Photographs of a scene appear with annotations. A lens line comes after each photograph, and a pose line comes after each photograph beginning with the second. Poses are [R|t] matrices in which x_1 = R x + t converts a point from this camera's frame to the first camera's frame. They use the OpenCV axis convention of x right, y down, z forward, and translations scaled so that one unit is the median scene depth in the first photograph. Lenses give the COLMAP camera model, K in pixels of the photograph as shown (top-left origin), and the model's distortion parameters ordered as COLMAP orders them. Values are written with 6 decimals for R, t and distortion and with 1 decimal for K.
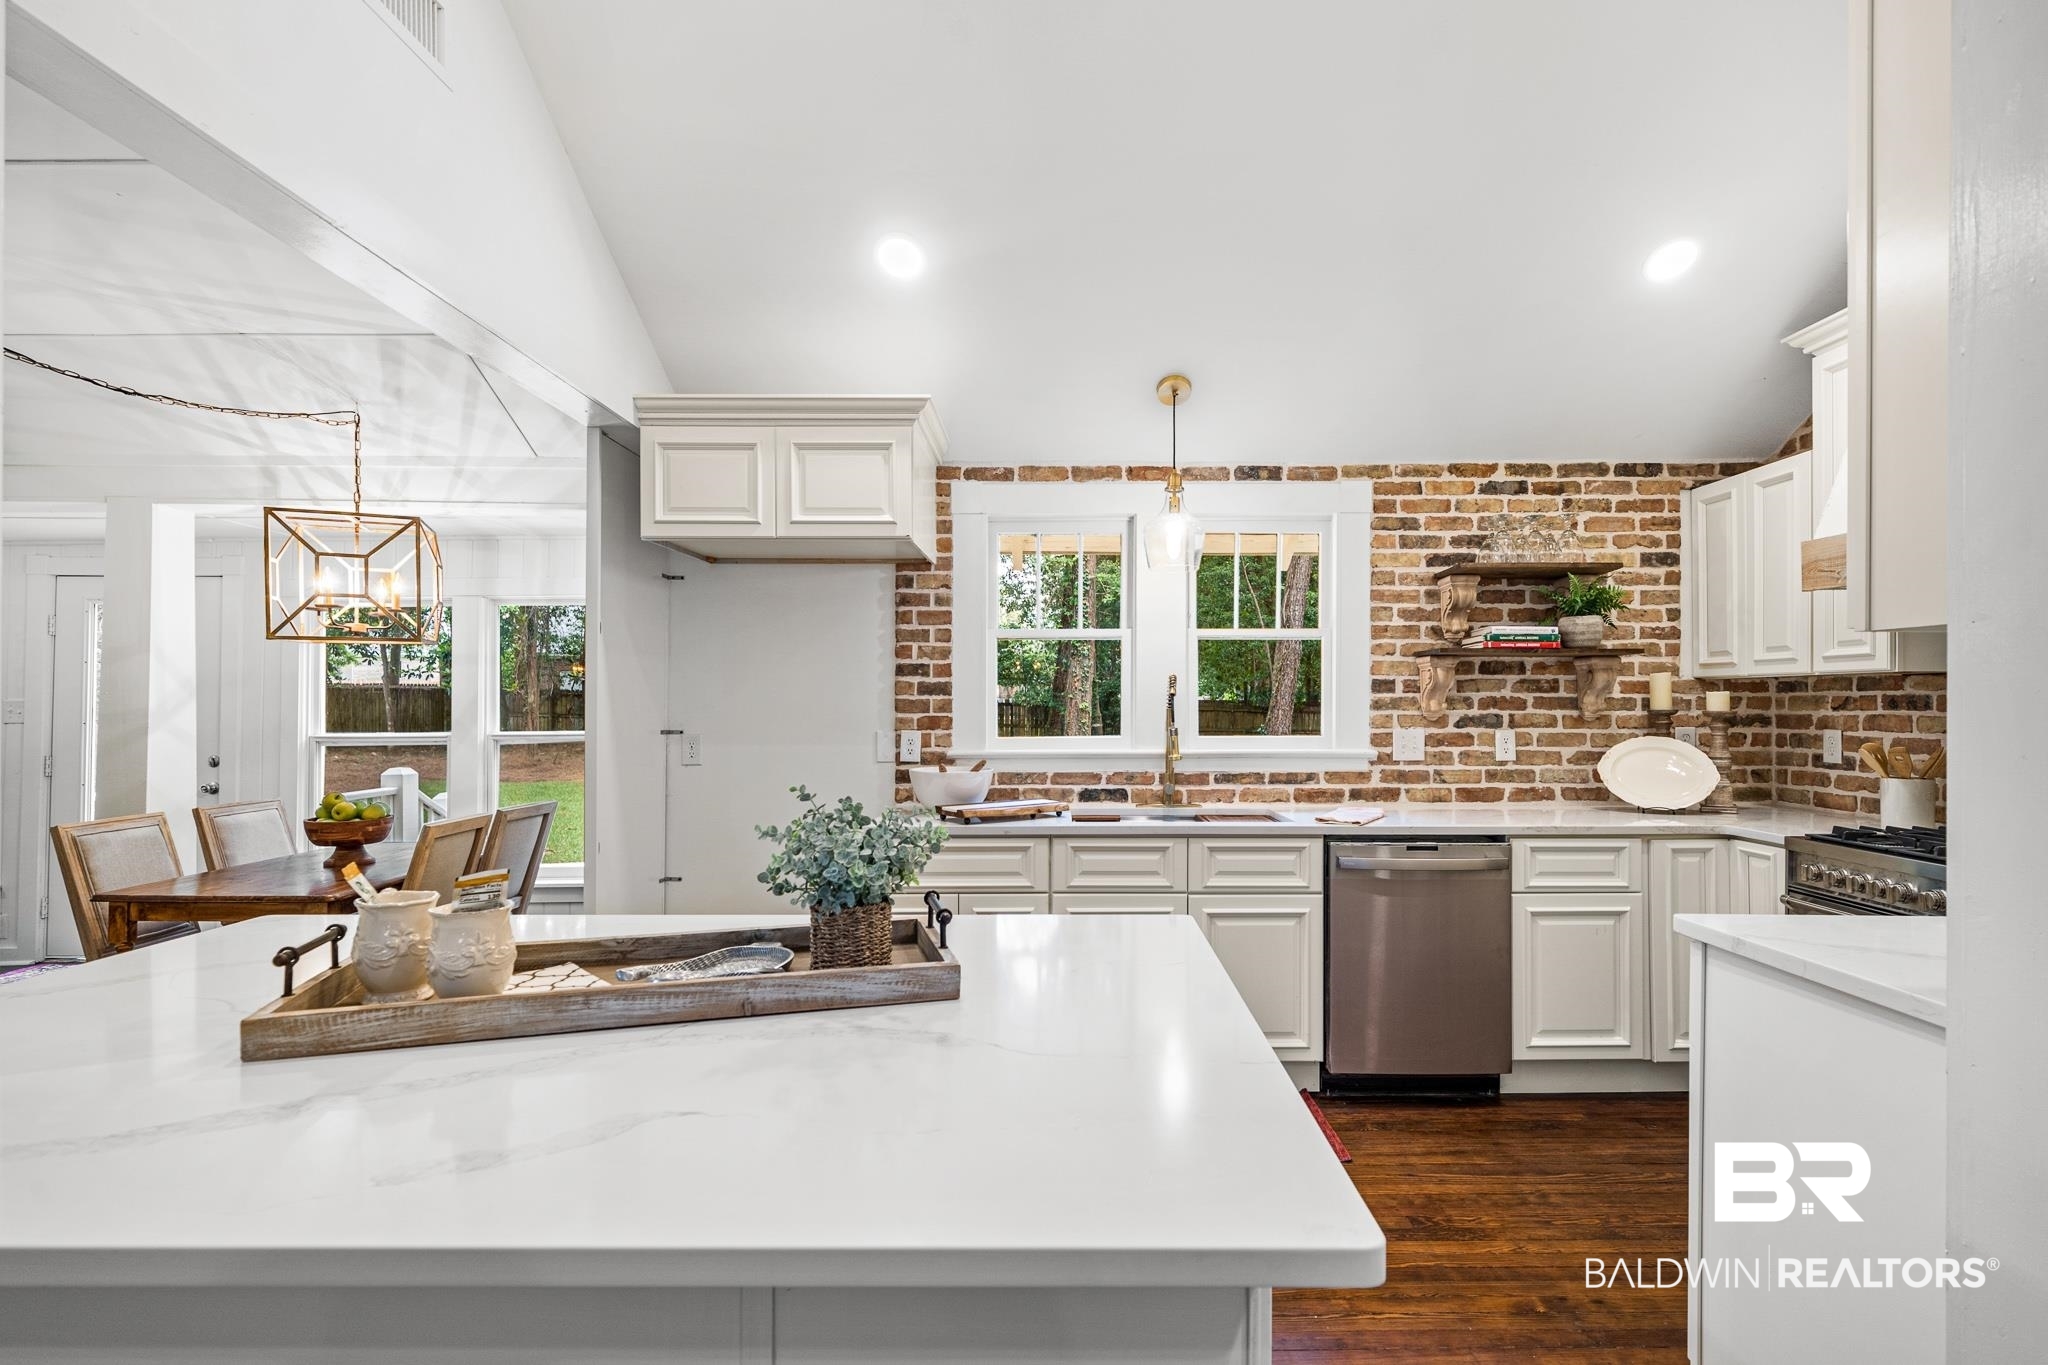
lens RADIAL K [[973.8, 0, 1036.7], [0, 973.8, 707.8], [0, 0, 1]] dist [0.004610, -0.000796]
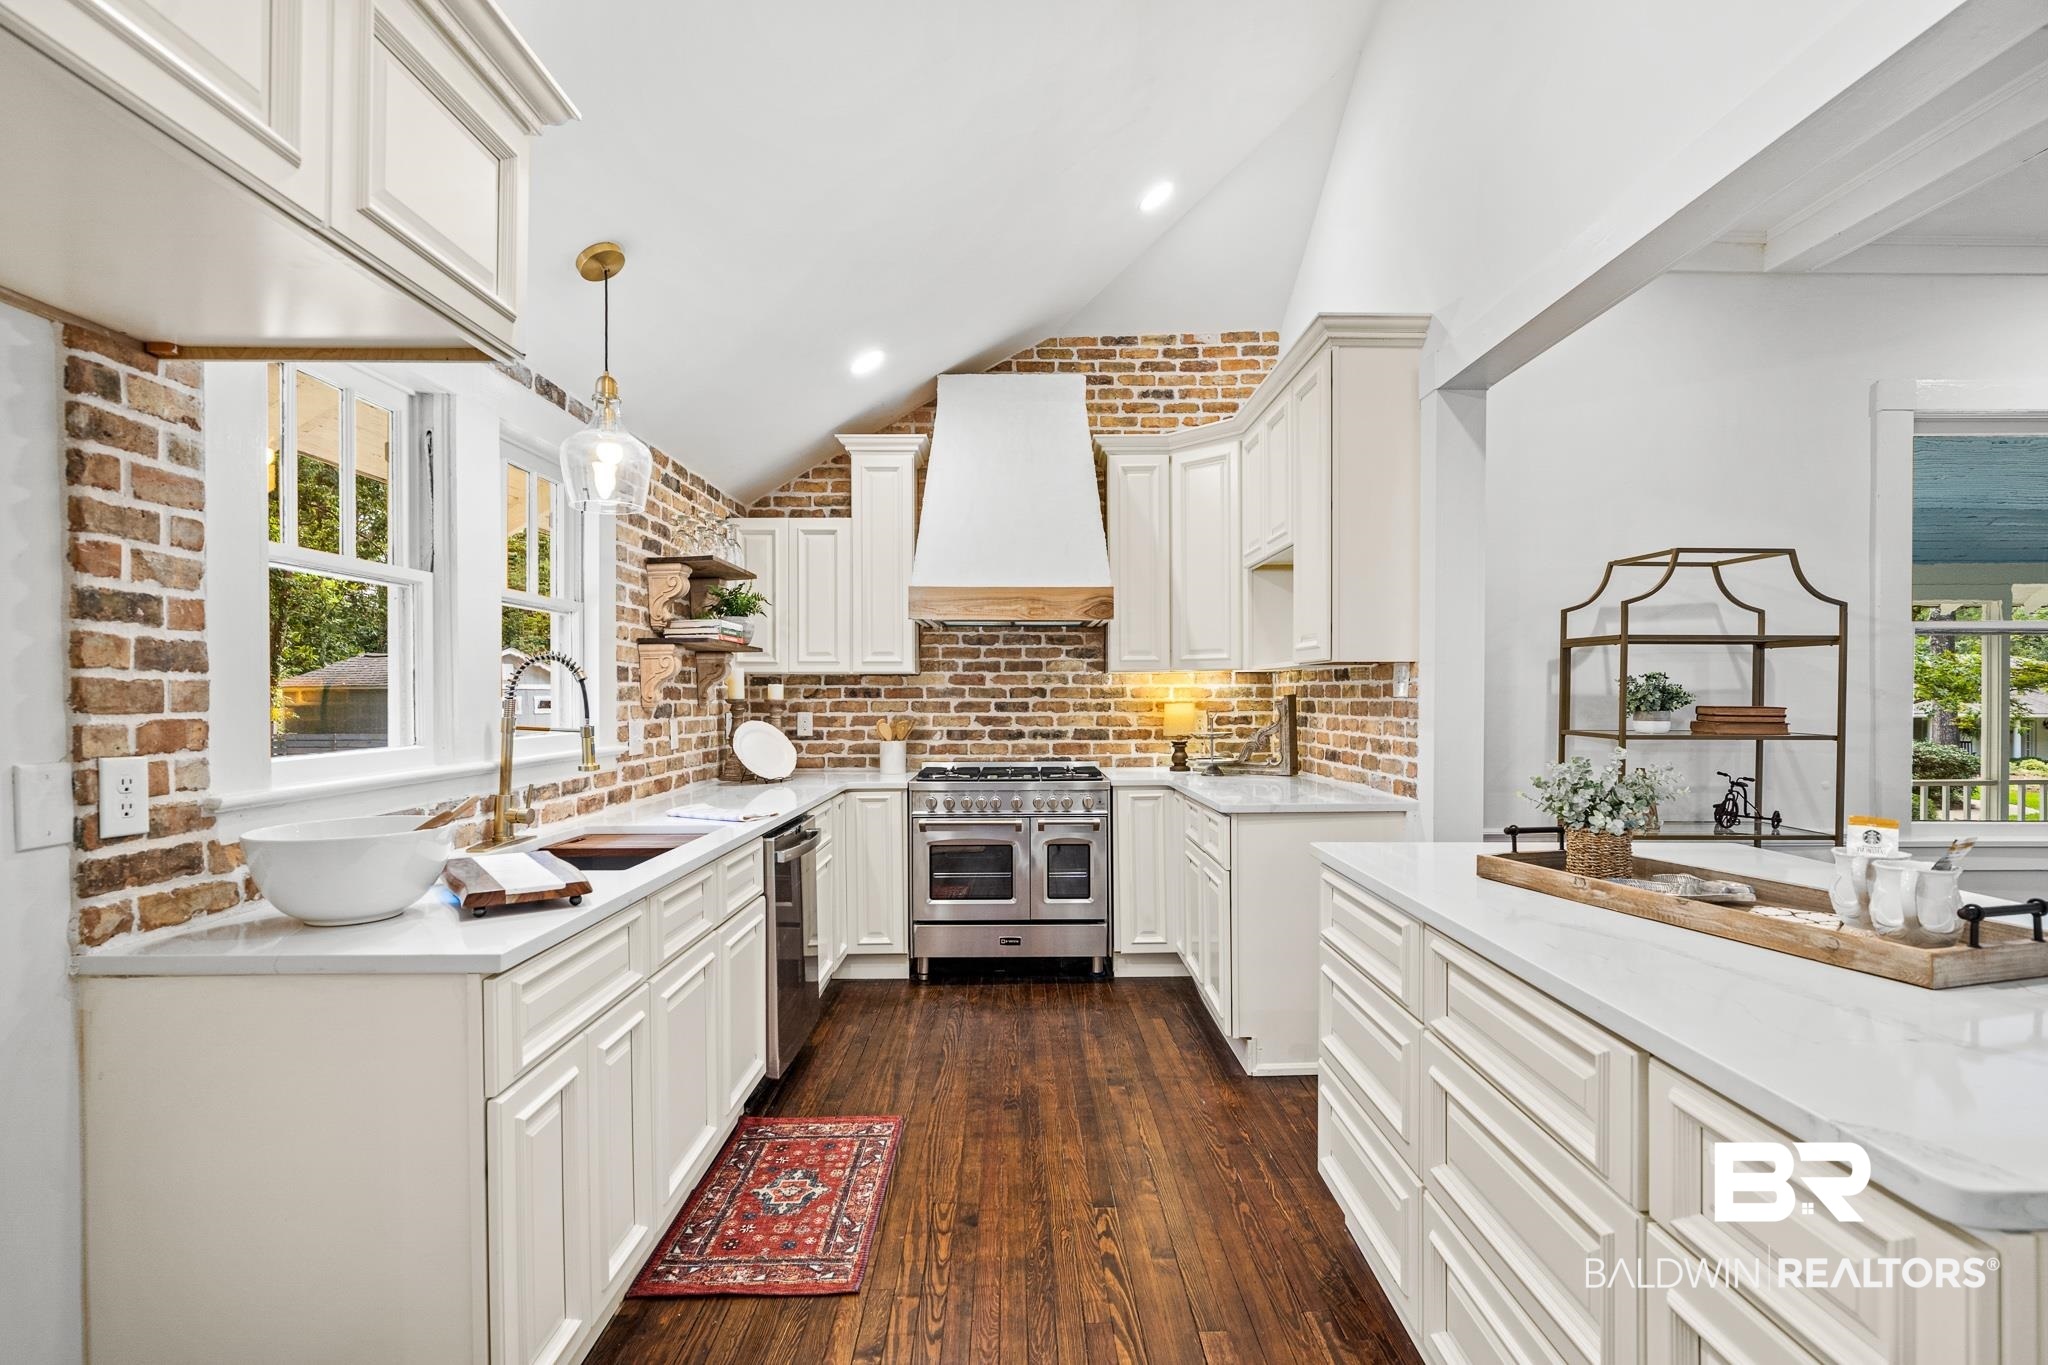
lens RADIAL K [[973.8, 0, 1041.2], [0, 973.8, 694.8], [0, 0, 1]] dist [0.004610, -0.000796]
pose [[-0.035302, 0.000992, 0.999376, -0.556594], [0.008099, 0.999967, -0.000706, 0.000809], [-0.999344, 0.008069, -0.035309, 0.648818]]
